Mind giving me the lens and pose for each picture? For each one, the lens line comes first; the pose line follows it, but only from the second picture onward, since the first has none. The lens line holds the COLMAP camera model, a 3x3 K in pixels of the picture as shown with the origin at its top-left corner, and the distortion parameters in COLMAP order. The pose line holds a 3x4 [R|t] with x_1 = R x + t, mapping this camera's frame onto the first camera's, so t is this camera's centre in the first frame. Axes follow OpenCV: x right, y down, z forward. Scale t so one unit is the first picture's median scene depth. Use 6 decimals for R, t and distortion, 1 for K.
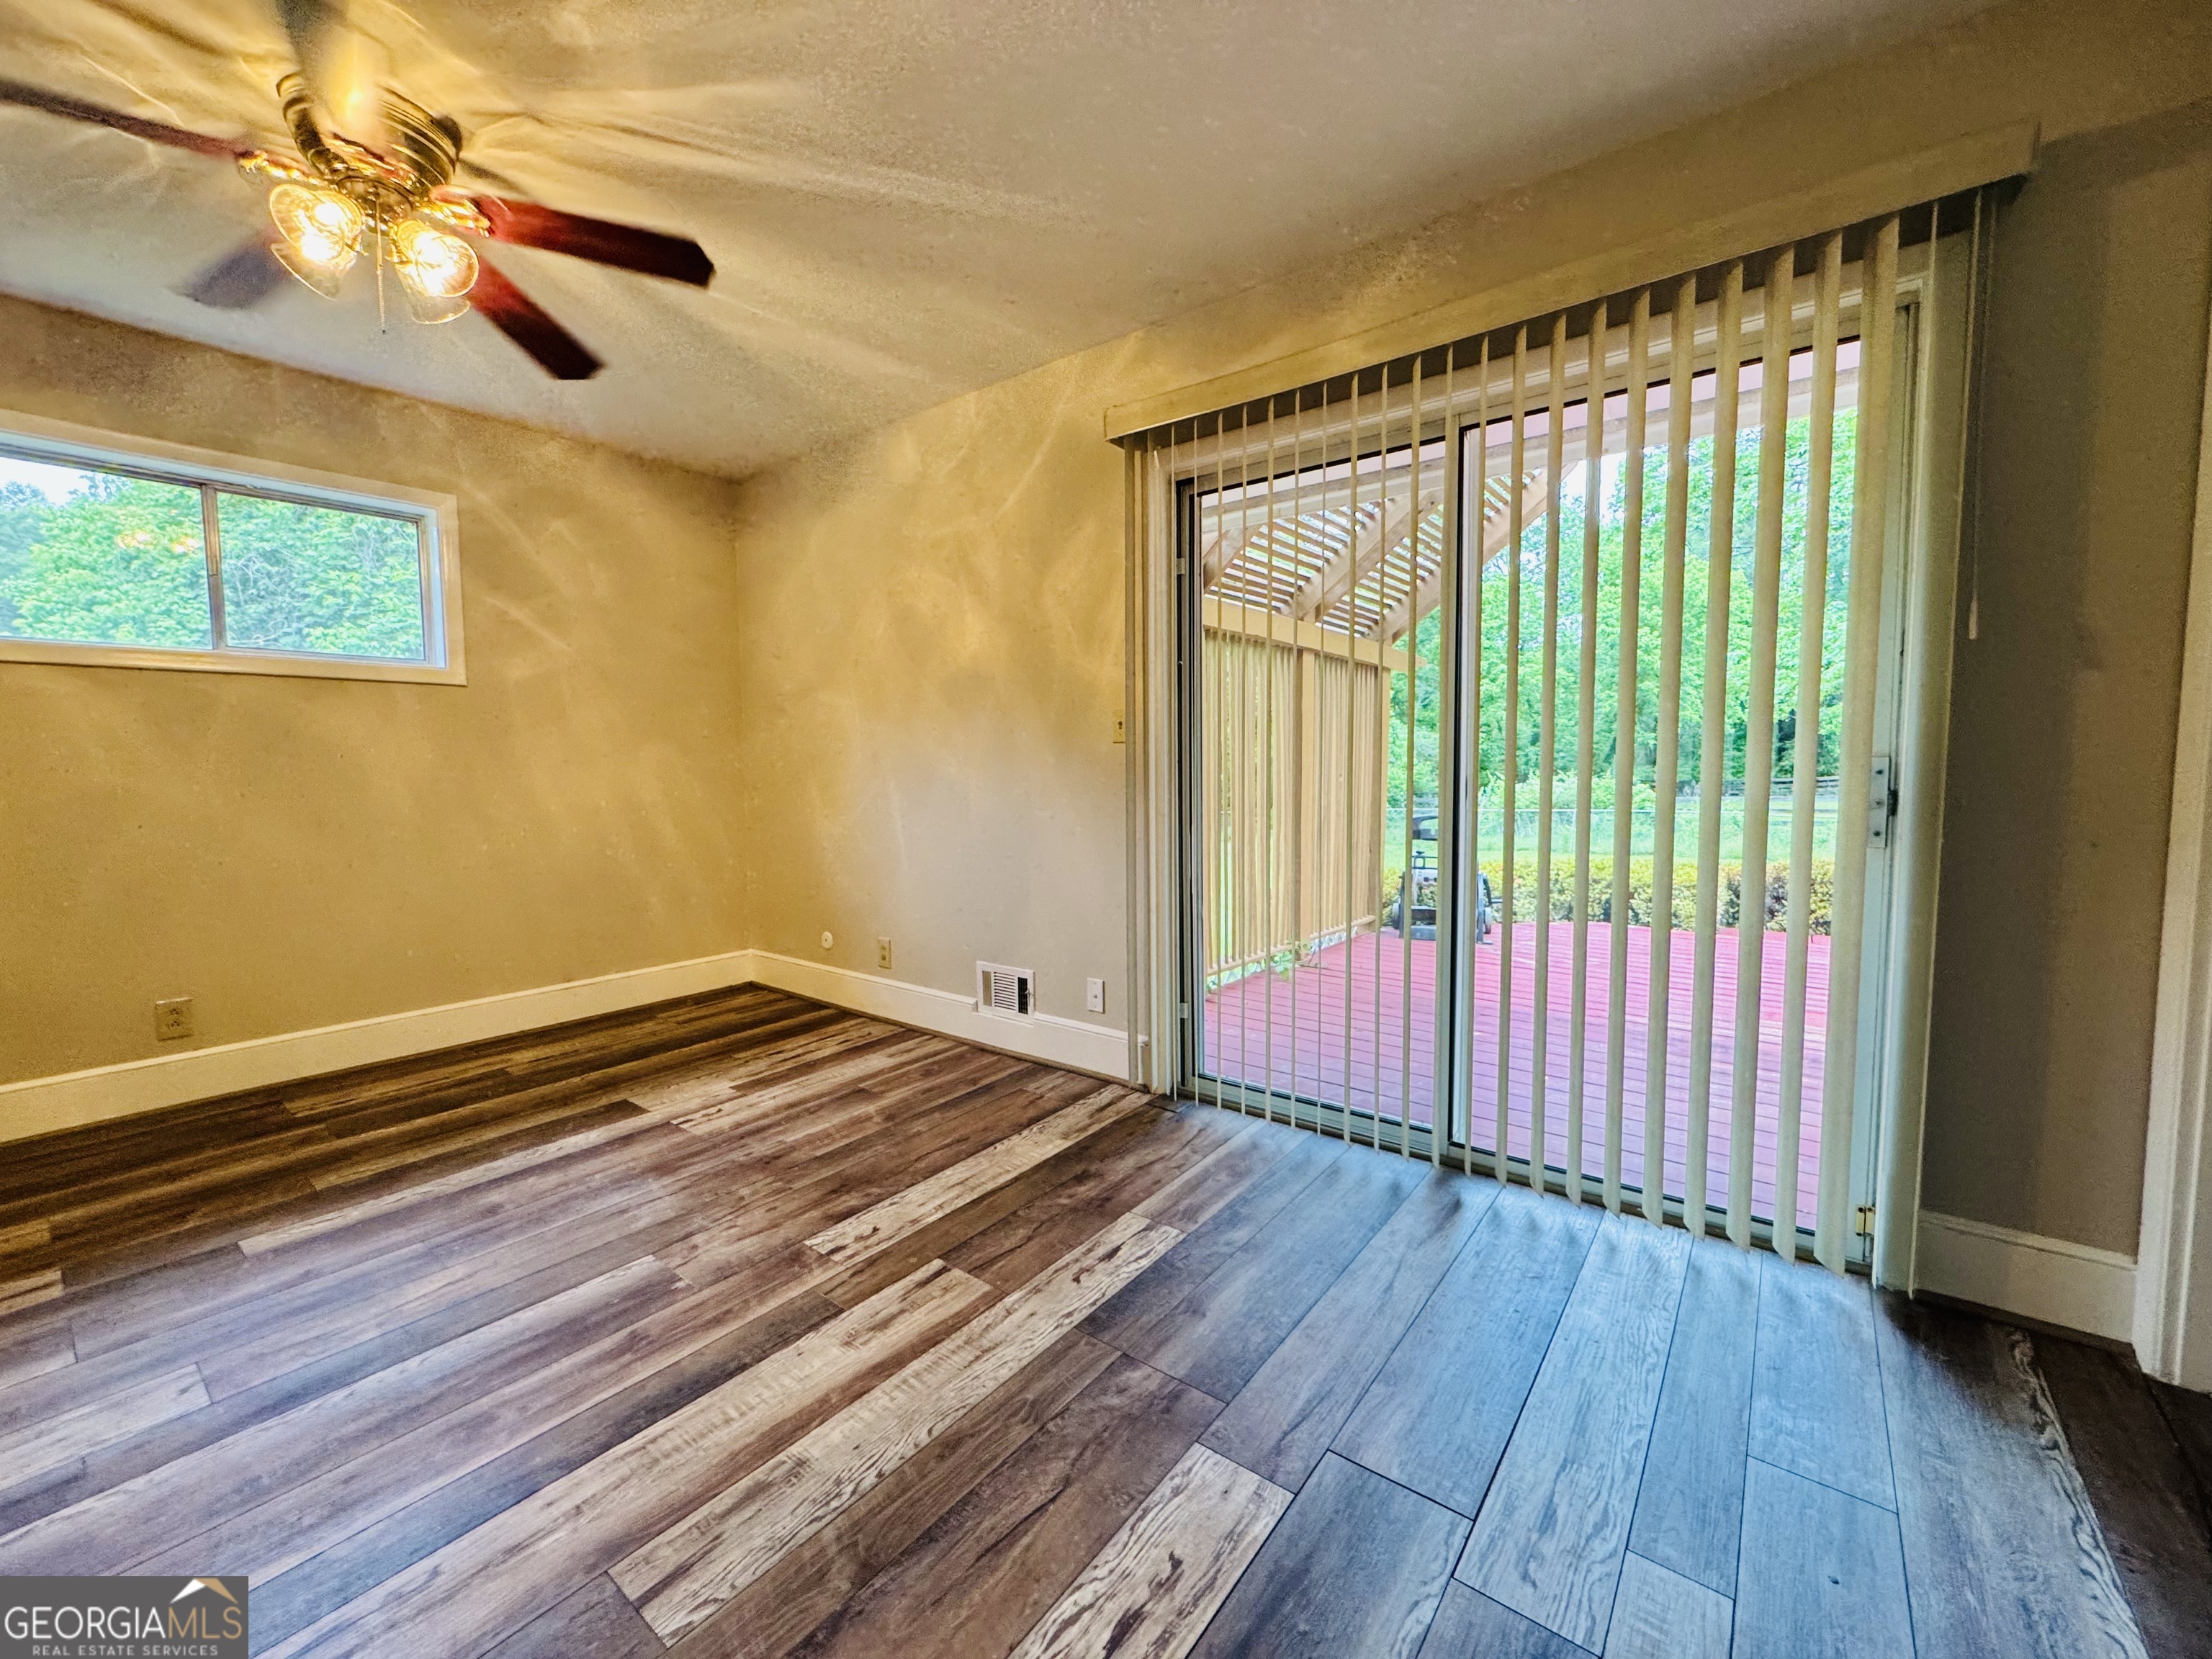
lens RADIAL K [[889.1, 0, 1103.5], [0, 889.1, 819.4], [0, 0, 1]] dist [-0.003728, 0.000975]
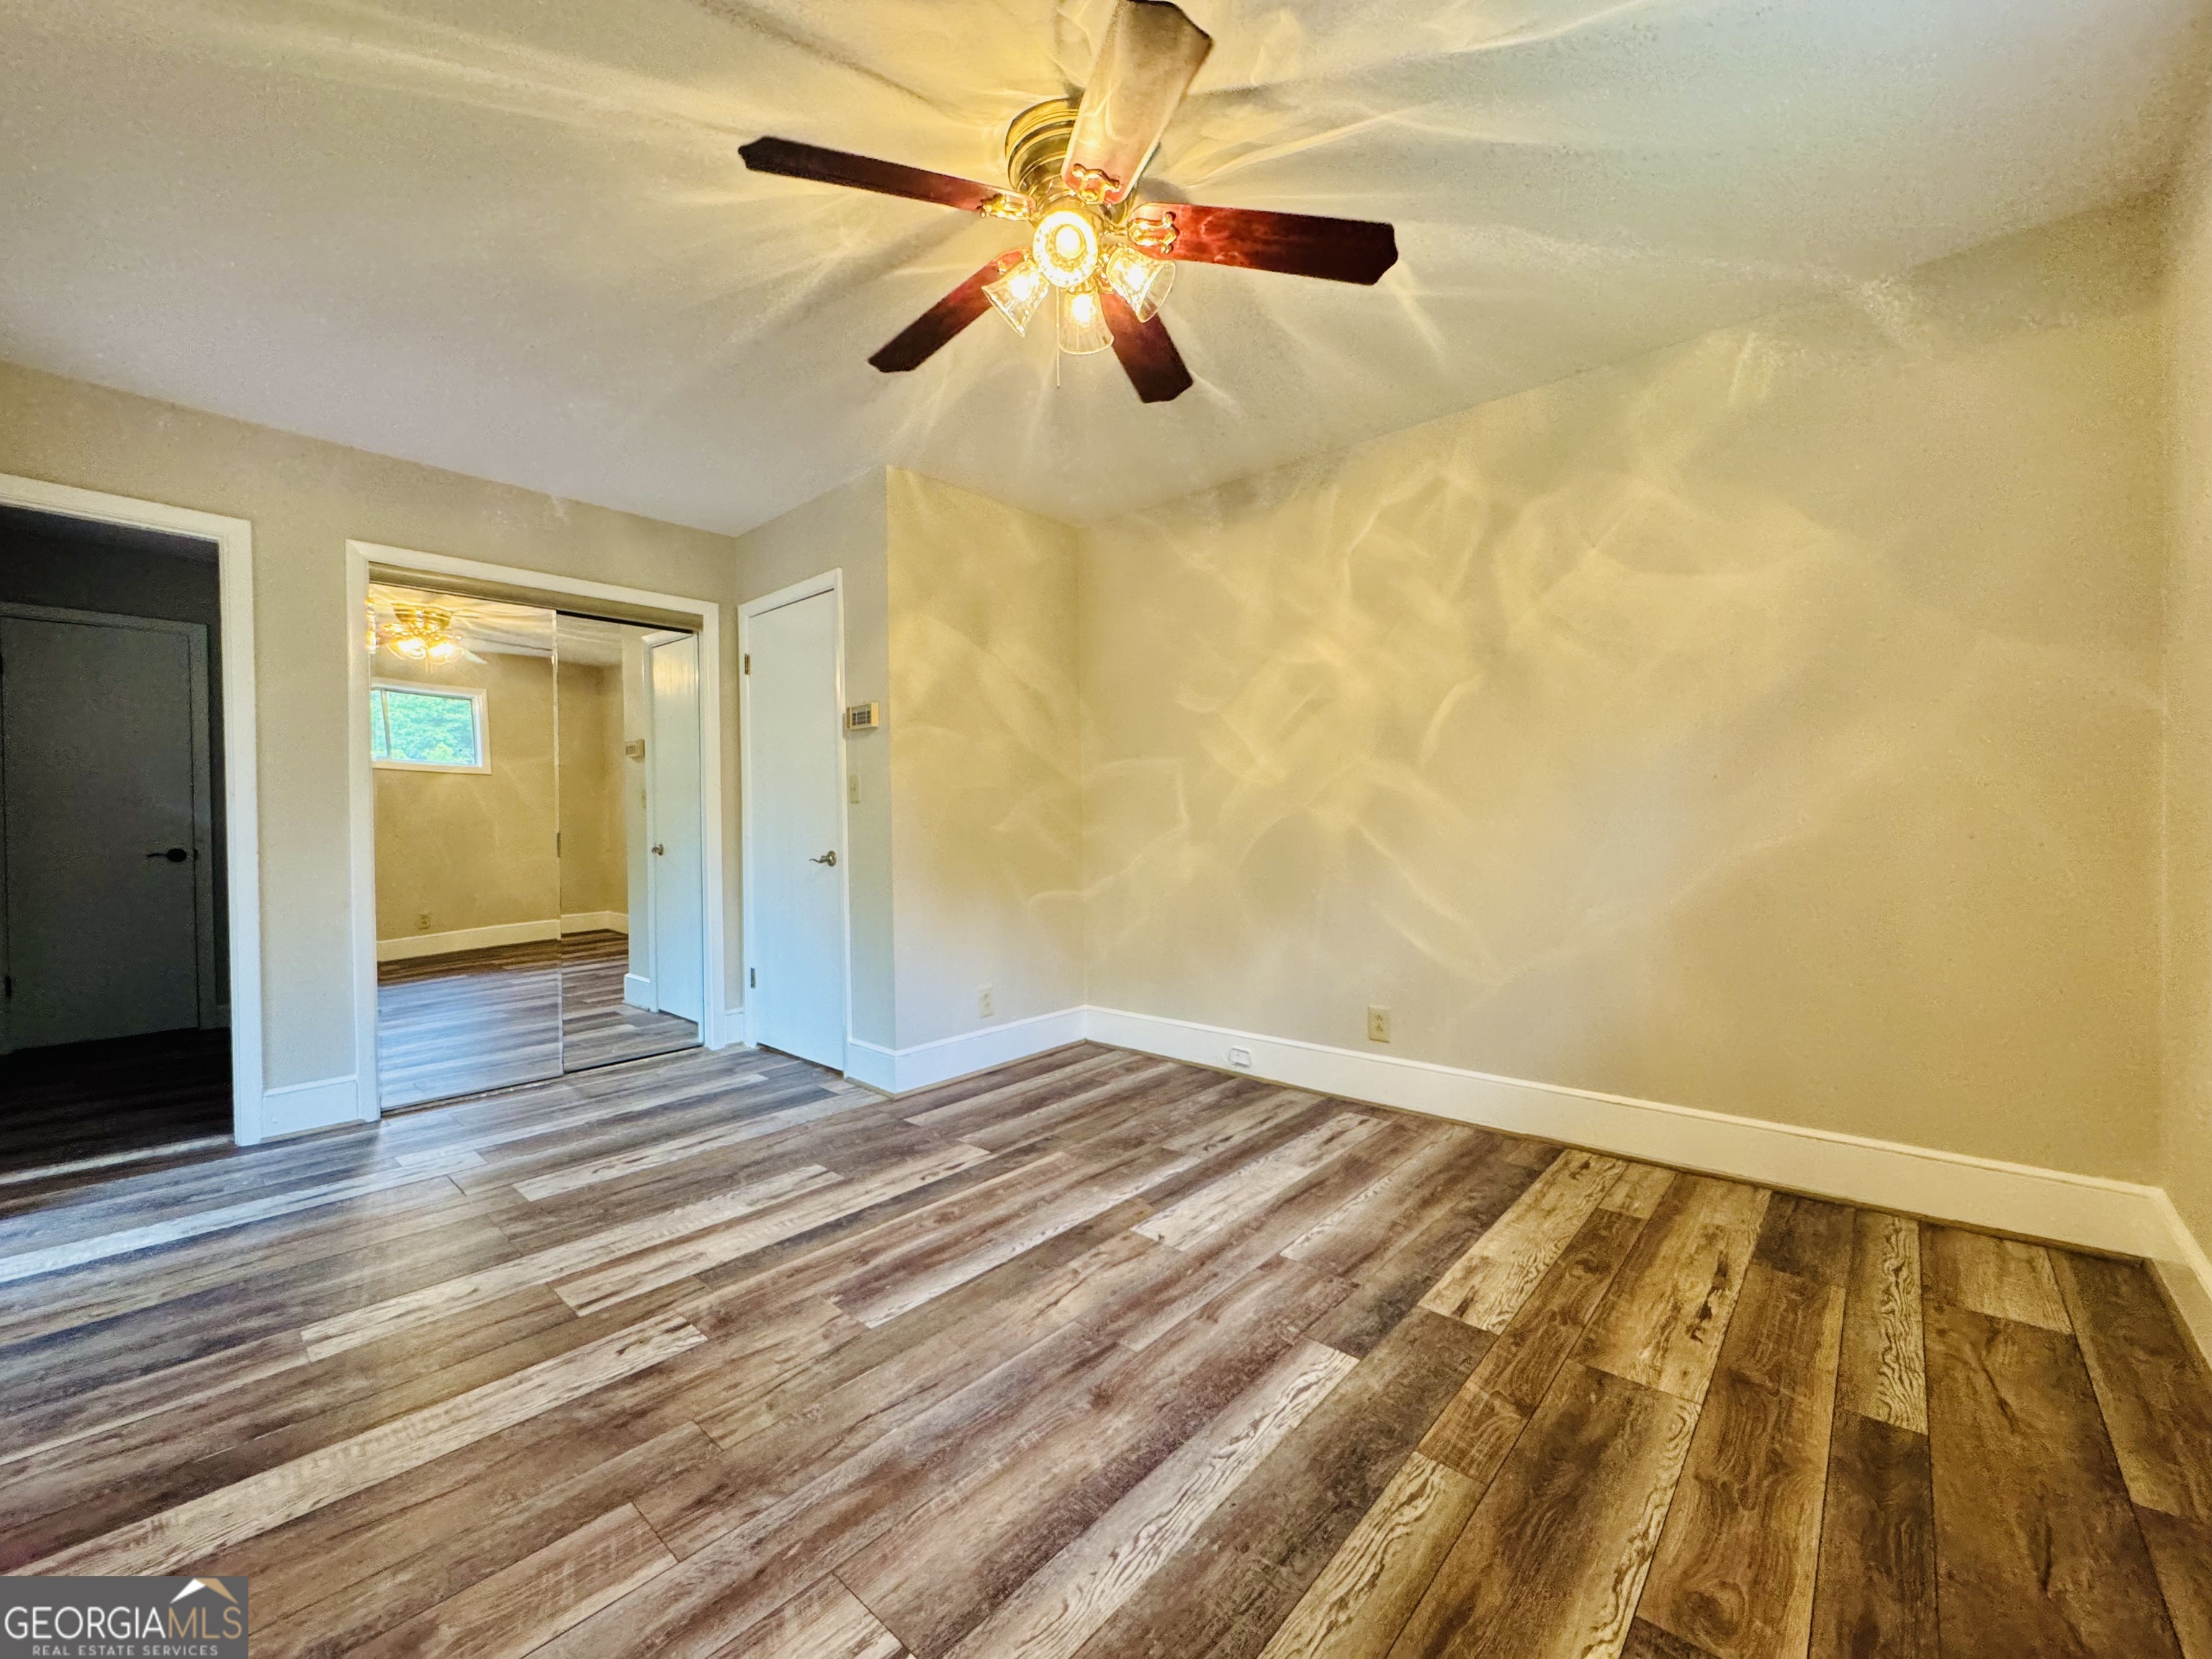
lens RADIAL K [[889.1, 0, 1103.4], [0, 889.1, 824.8], [0, 0, 1]] dist [-0.003728, 0.000975]
pose [[-0.997663, 0.020880, 0.065052, -0.736481], [0.025784, 0.996814, 0.075479, -0.089766], [-0.063269, 0.076980, -0.995023, 1.669236]]
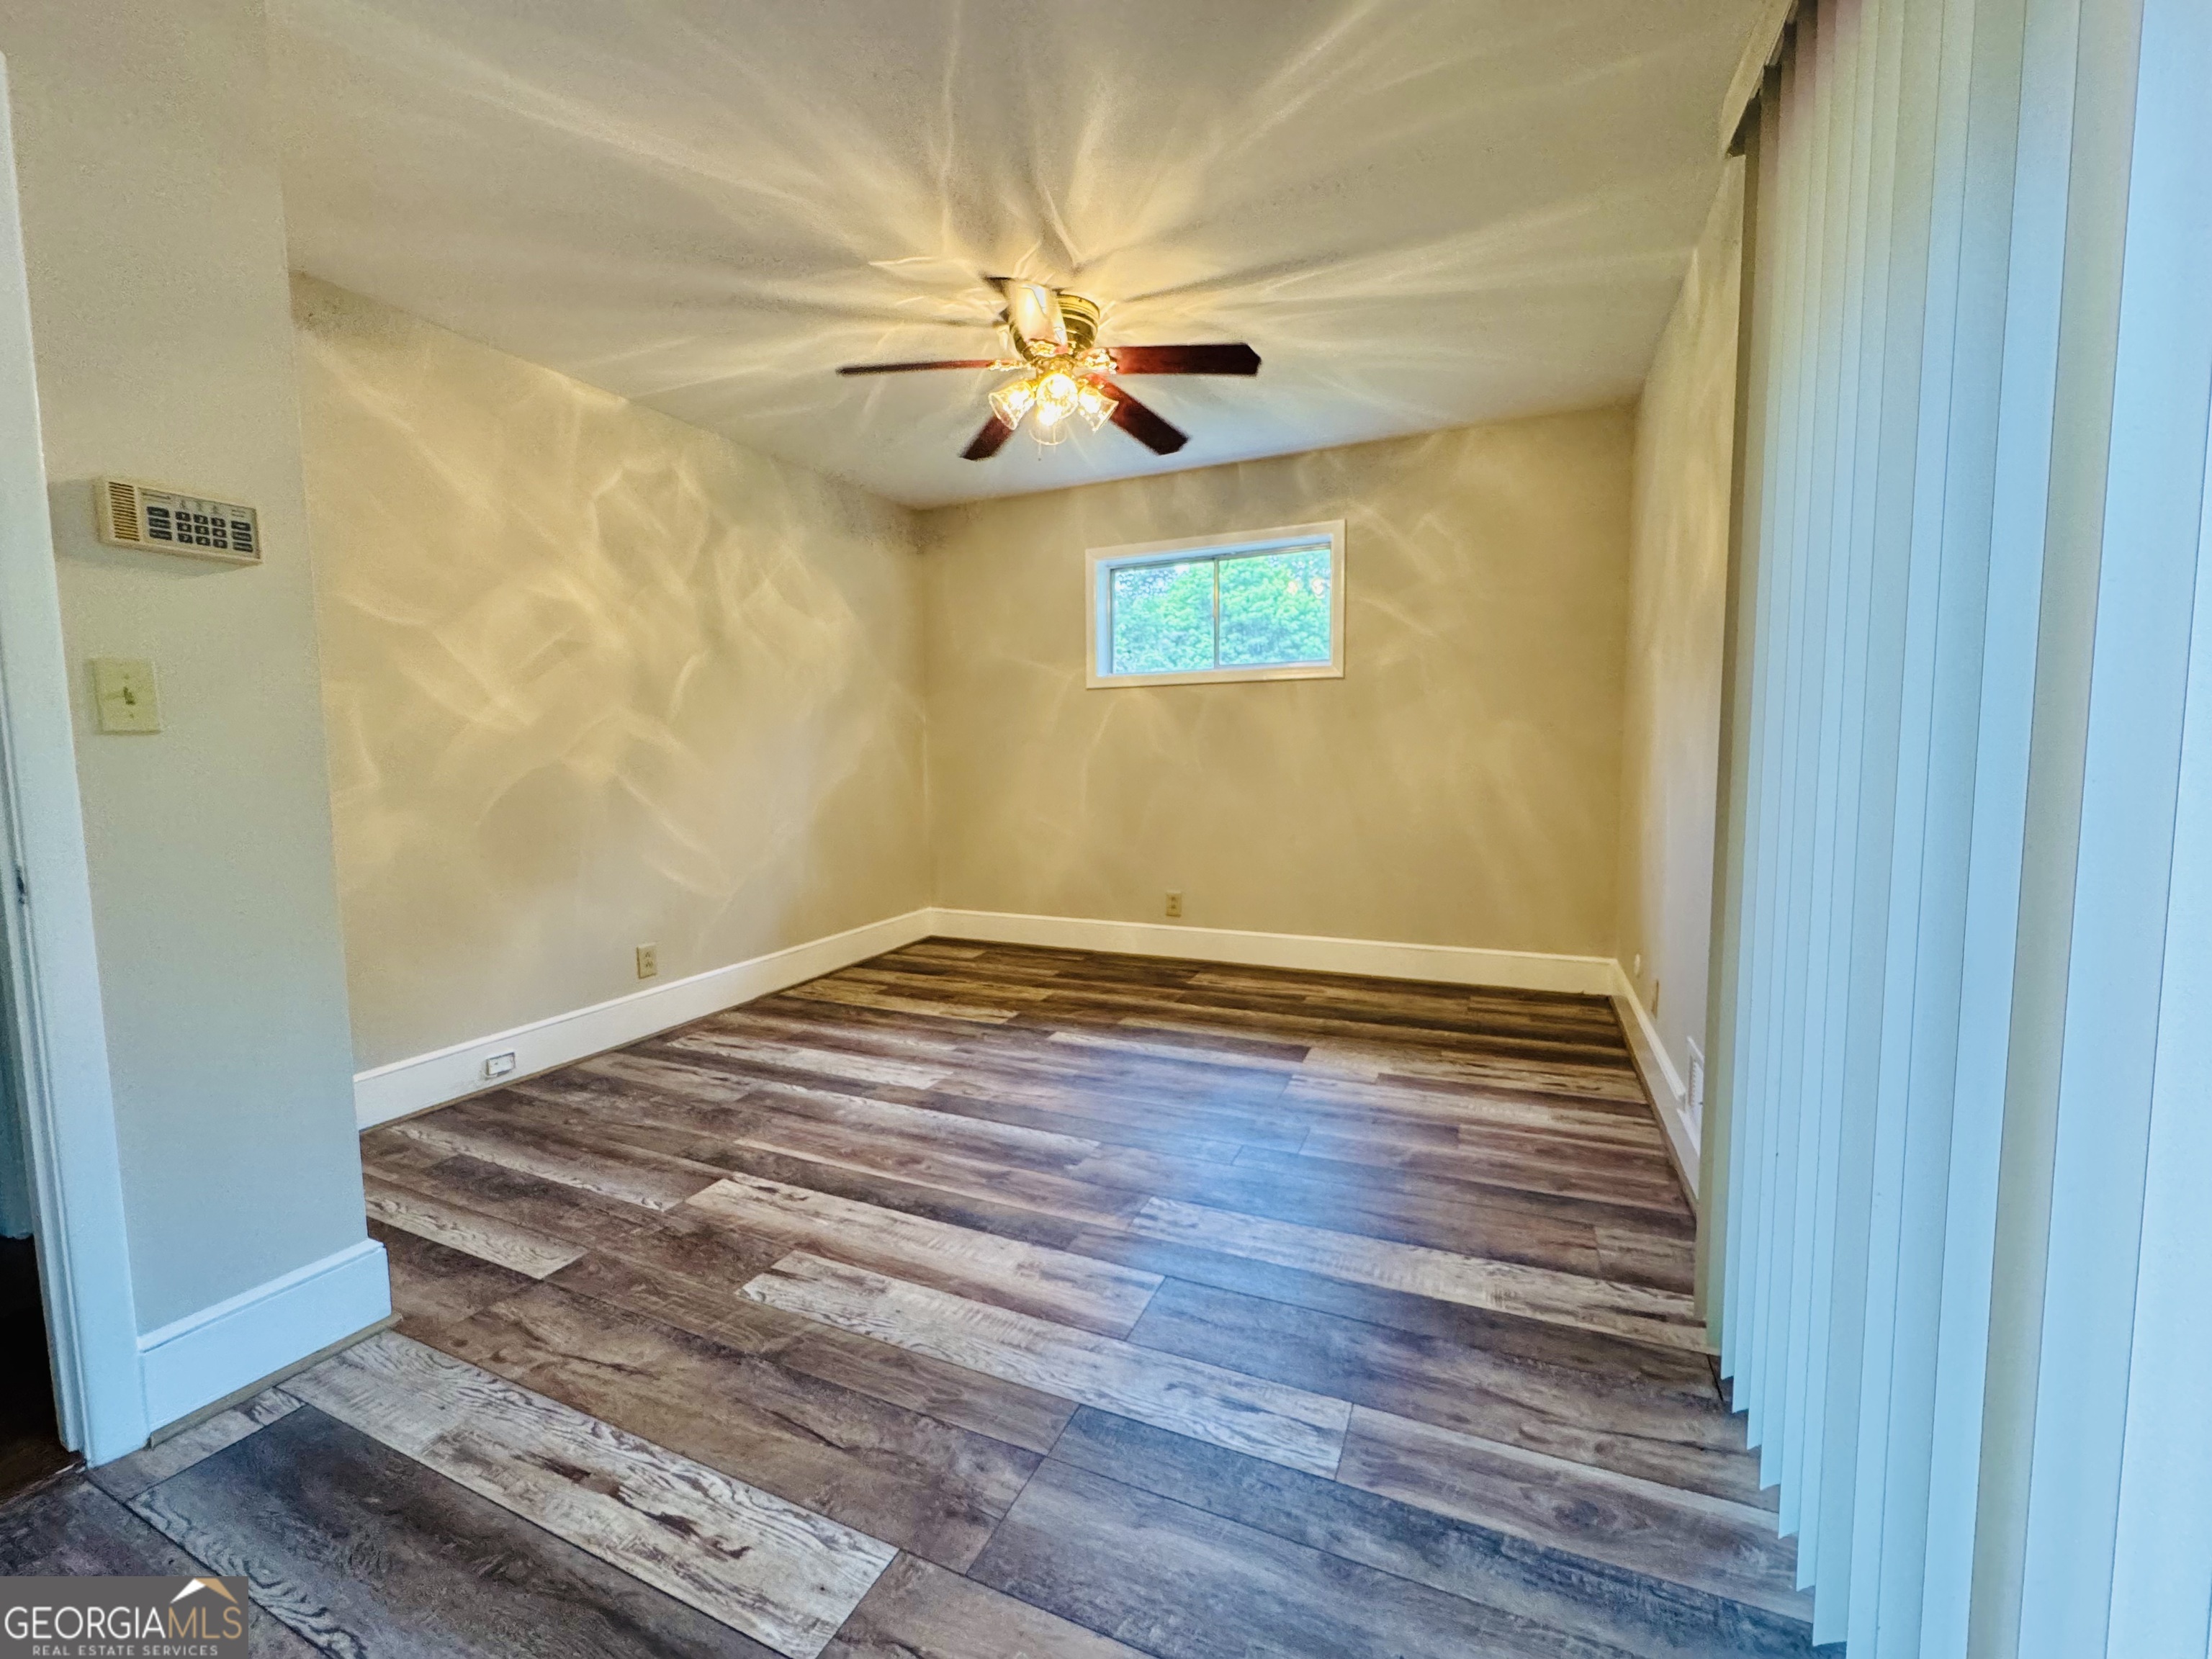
lens RADIAL K [[889.1, 0, 1104.3], [0, 889.1, 825.9], [0, 0, 1]] dist [-0.003728, 0.000975]
pose [[0.239038, 0.087325, -0.967076, 0.582518], [-0.052754, 0.995645, 0.076865, -0.040206], [0.969576, 0.032644, 0.242604, 0.614348]]
